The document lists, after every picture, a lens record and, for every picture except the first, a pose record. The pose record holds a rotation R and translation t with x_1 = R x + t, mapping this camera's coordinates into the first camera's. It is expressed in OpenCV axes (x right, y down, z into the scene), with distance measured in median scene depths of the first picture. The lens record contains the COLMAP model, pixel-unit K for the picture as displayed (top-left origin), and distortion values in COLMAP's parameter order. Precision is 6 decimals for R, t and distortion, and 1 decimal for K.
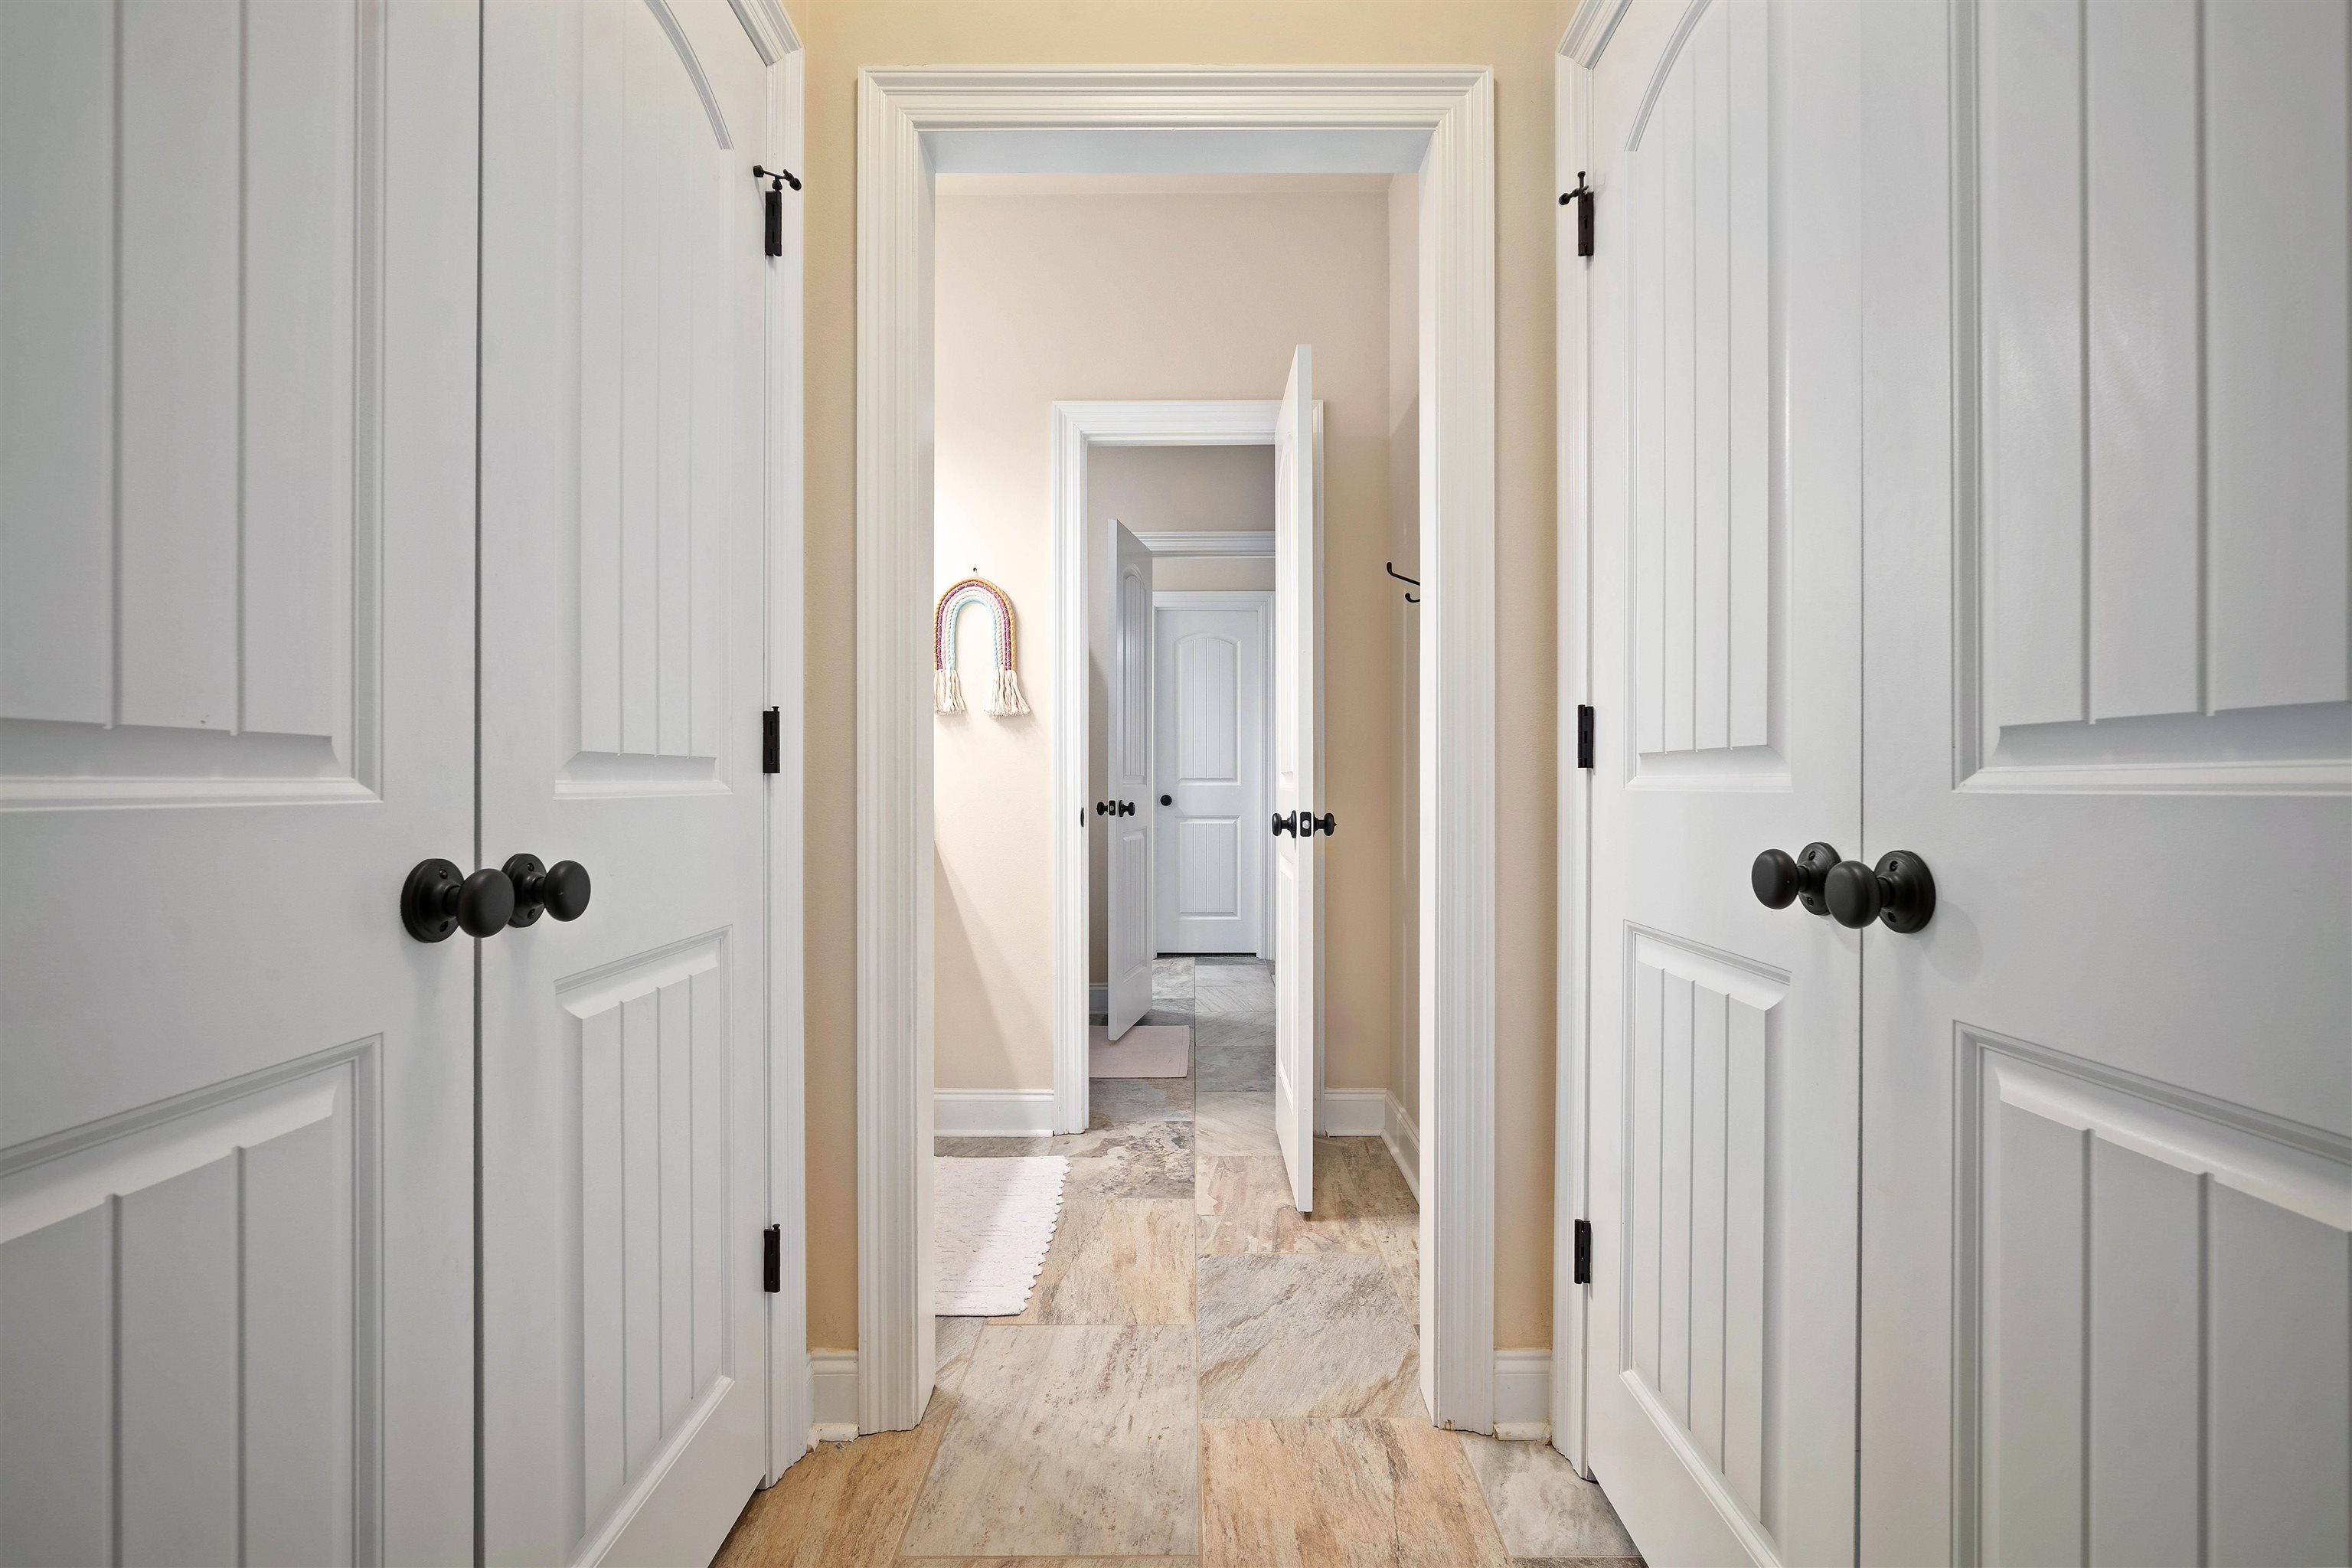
lens RADIAL K [[1035.4, 0, 1176.1], [0, 1035.4, 786.4], [0, 0, 1]] dist [-0.010061, 0.000955]
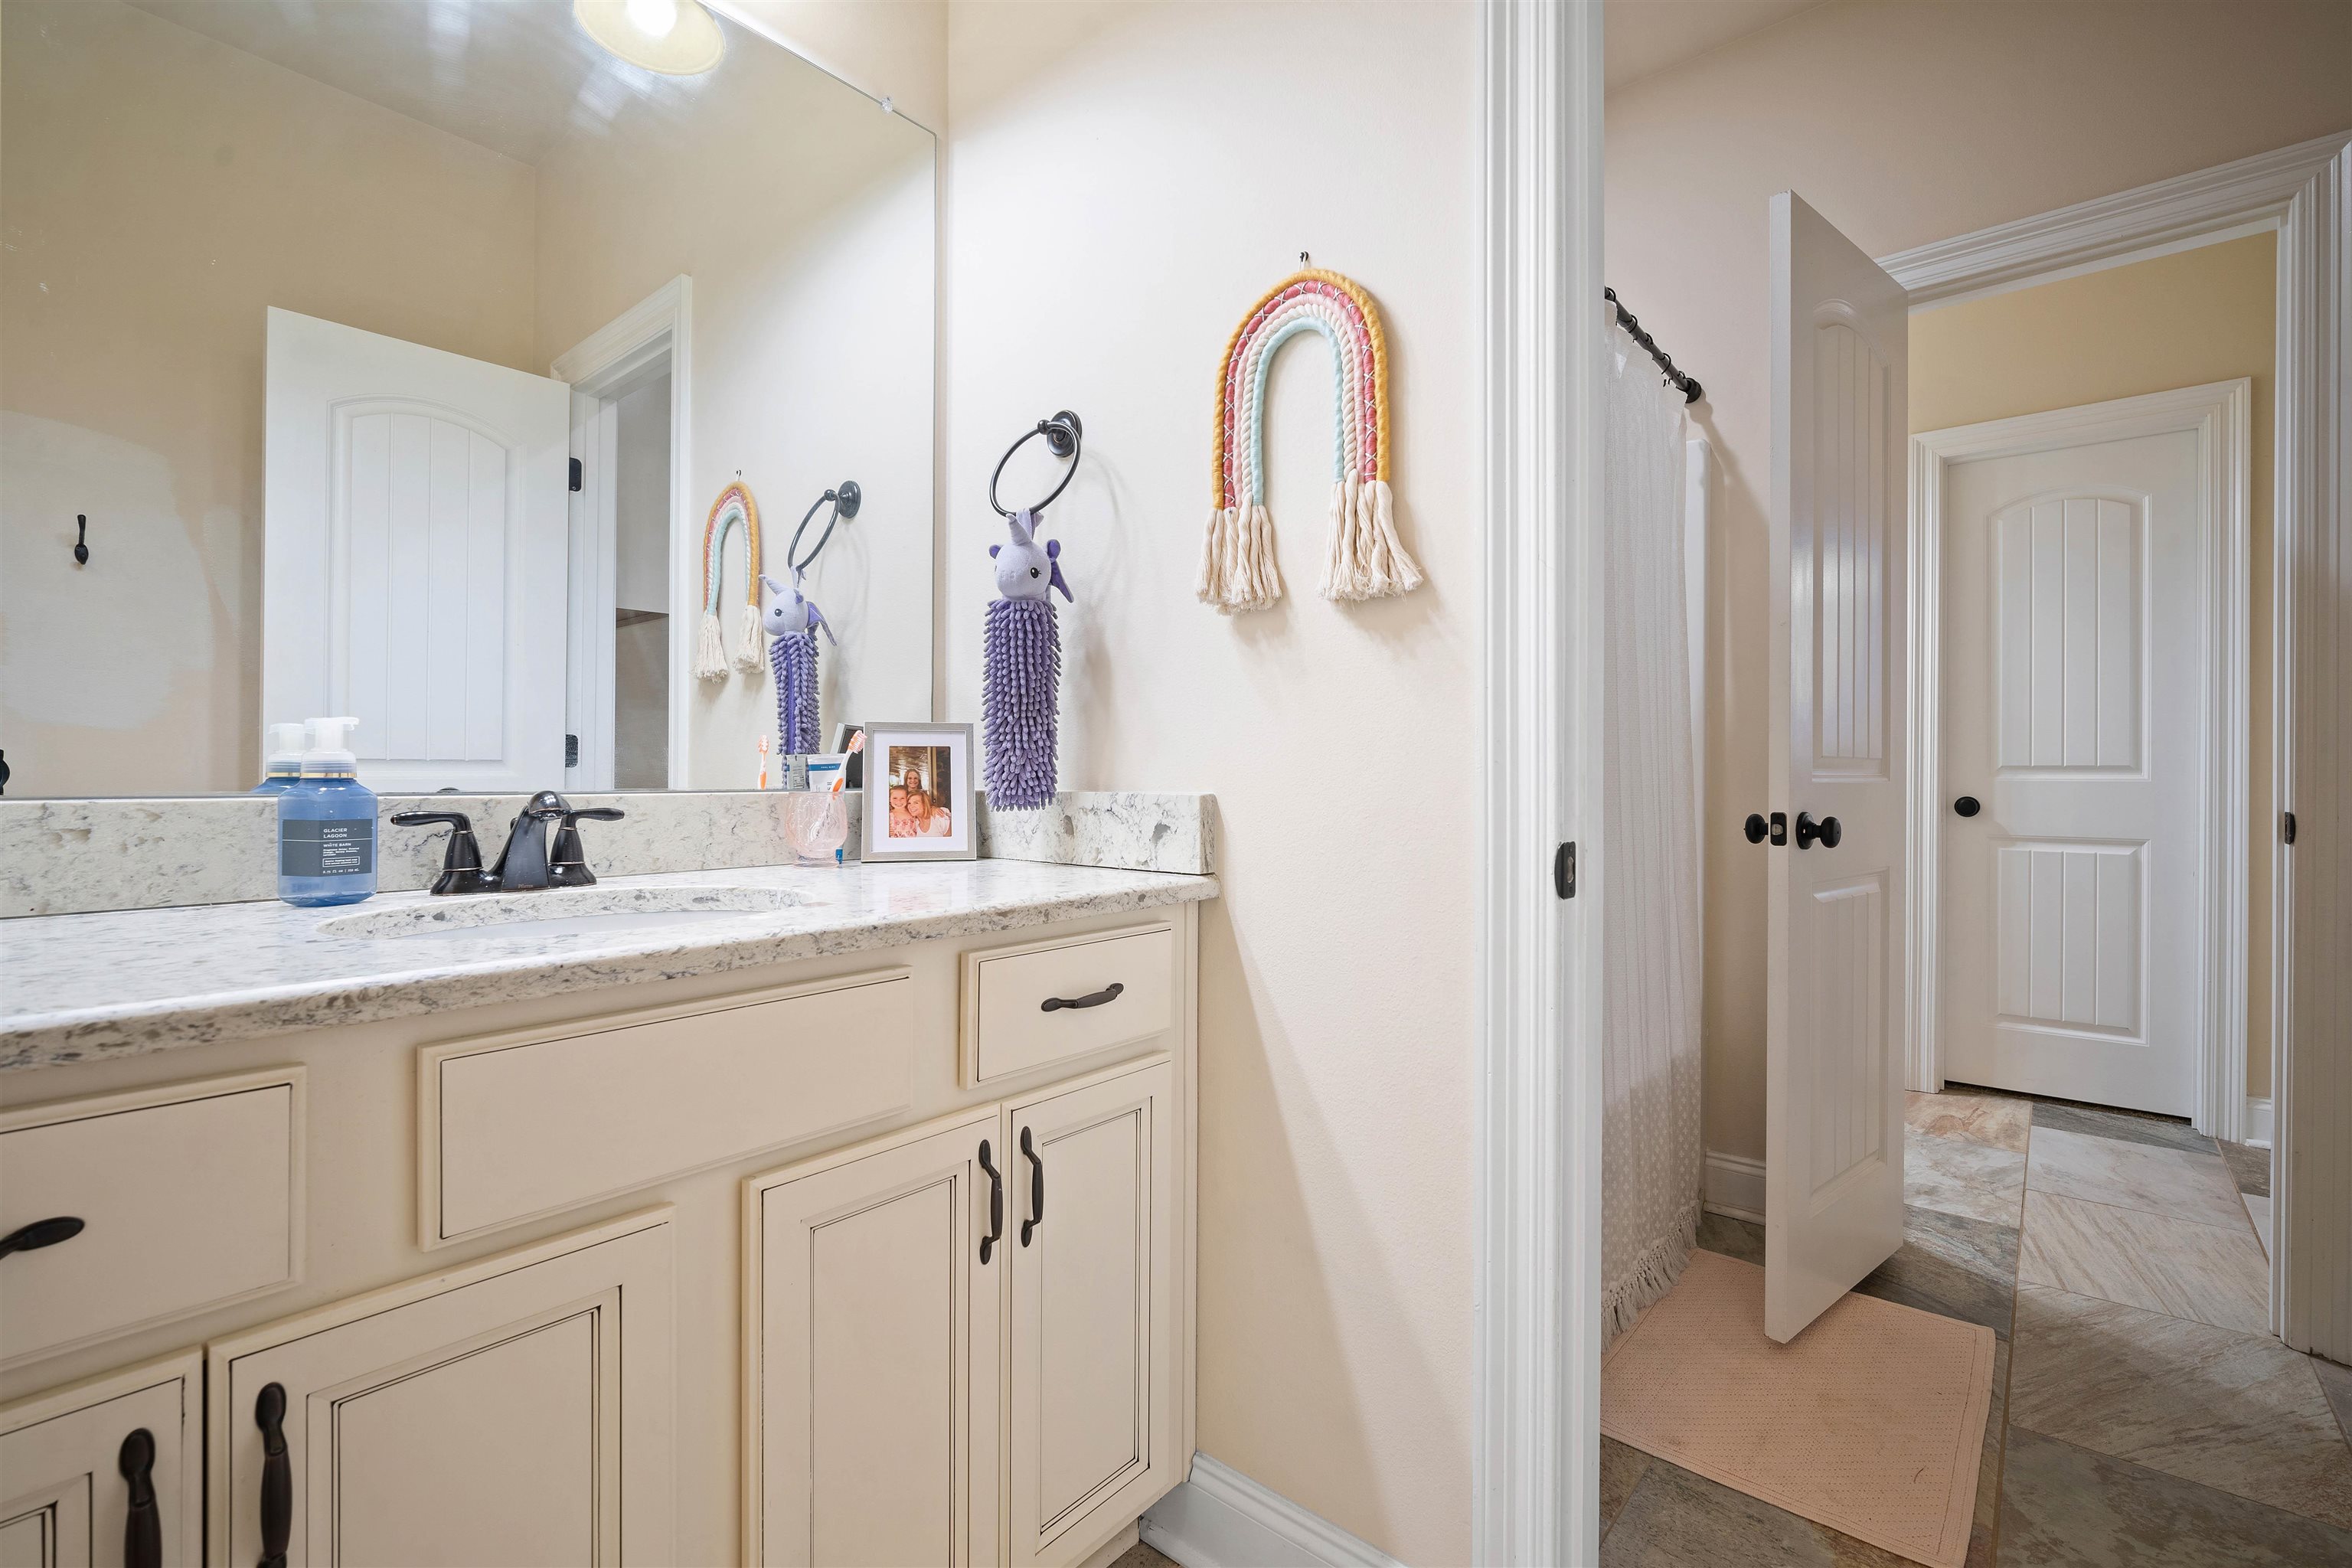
lens RADIAL K [[1035.4, 0, 1180.5], [0, 1035.4, 778.1], [0, 0, 1]] dist [-0.010061, 0.000955]
pose [[0.773204, 0.003716, -0.634147, 0.022363], [-0.004475, 0.999990, 0.000403, -0.000454], [0.634142, 0.002526, 0.773213, 0.485873]]
